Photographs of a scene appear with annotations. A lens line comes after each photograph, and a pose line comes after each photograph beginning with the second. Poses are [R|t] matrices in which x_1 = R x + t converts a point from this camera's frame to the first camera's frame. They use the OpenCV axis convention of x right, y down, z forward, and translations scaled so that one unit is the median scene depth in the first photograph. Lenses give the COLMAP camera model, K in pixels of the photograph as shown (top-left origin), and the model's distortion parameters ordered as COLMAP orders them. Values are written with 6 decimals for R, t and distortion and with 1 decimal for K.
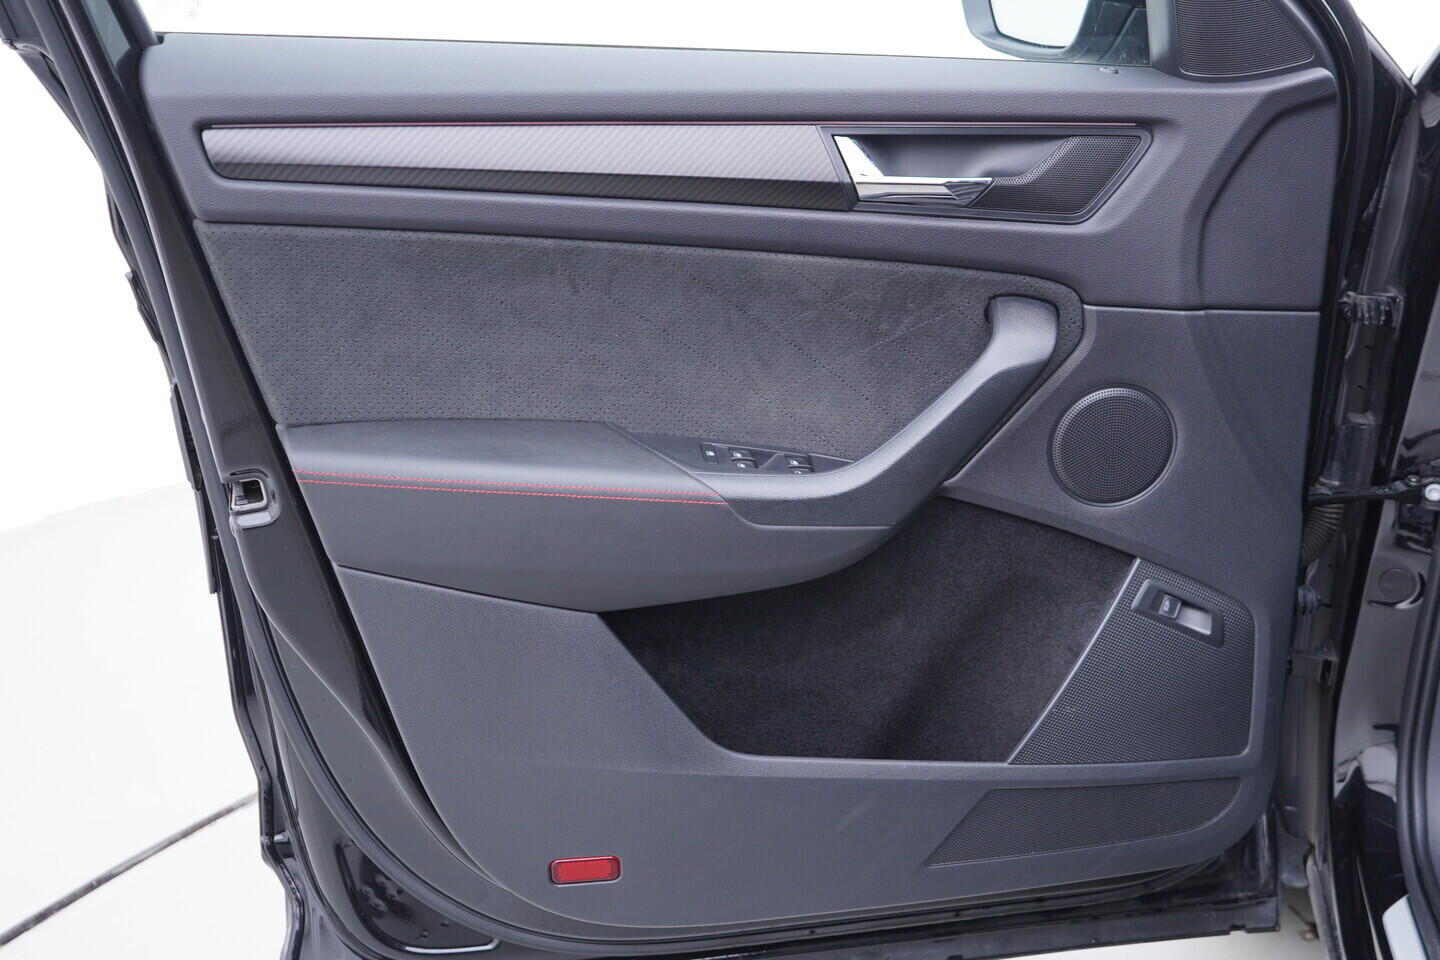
lens RADIAL K [[1494.5, 0, 719.2], [0, 1494.5, 478.8], [0, 0, 1]] dist [-0.020931, 0.000000]
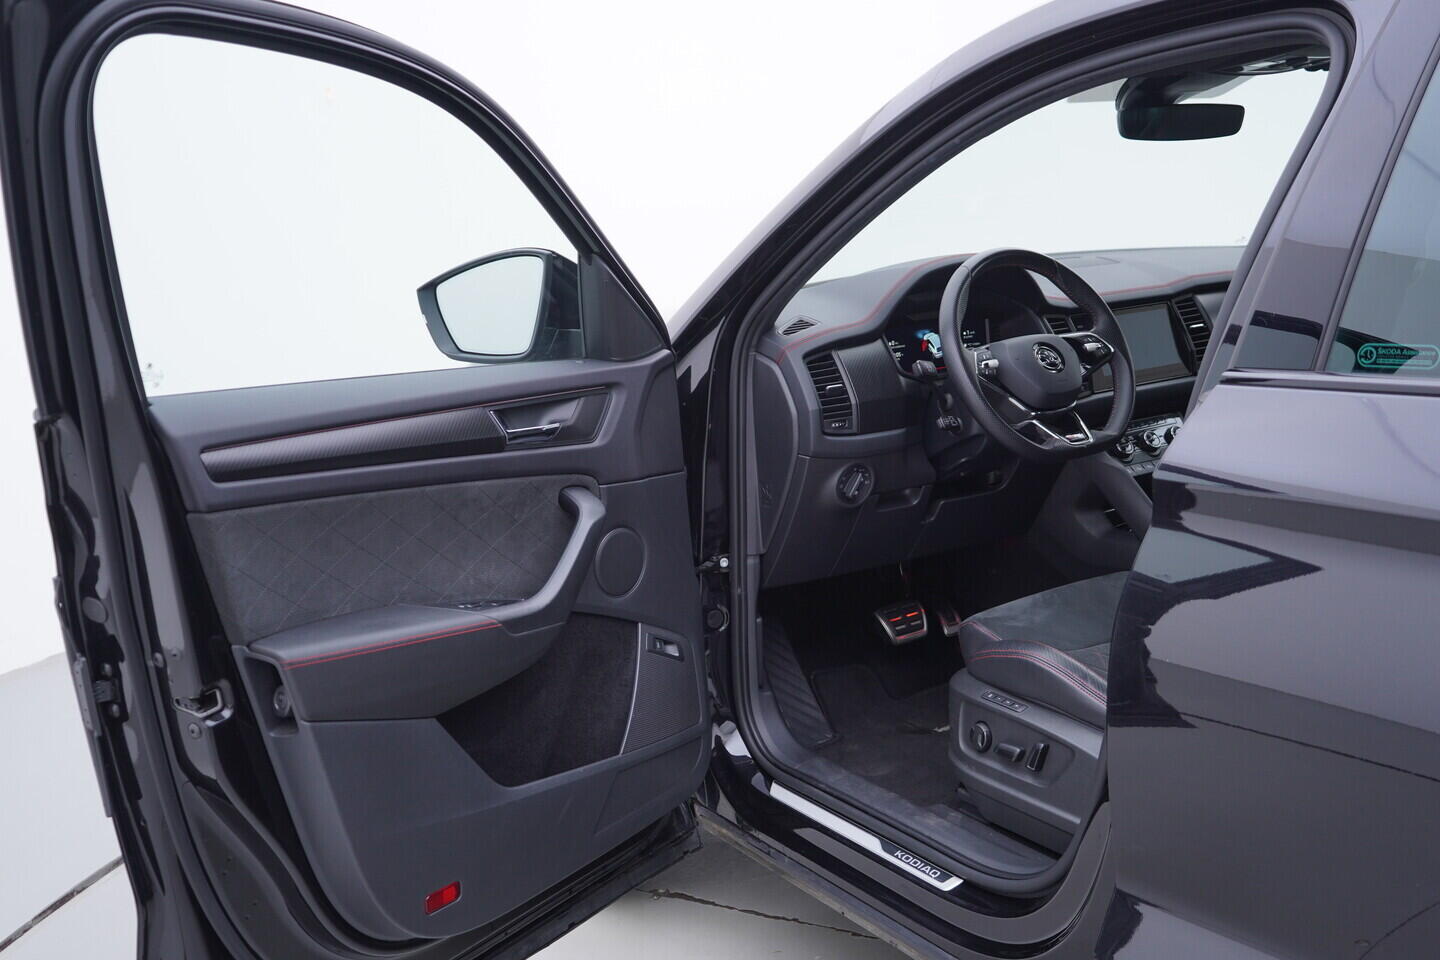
lens RADIAL K [[1494.5, 0, 721.1], [0, 1494.5, 479.4], [0, 0, 1]] dist [-0.020931, 0.000000]
pose [[0.690162, -0.155951, 0.706651, -0.952457], [0.294076, 0.952678, -0.076968, 0.060715], [-0.661207, 0.260929, 0.703364, -0.385966]]
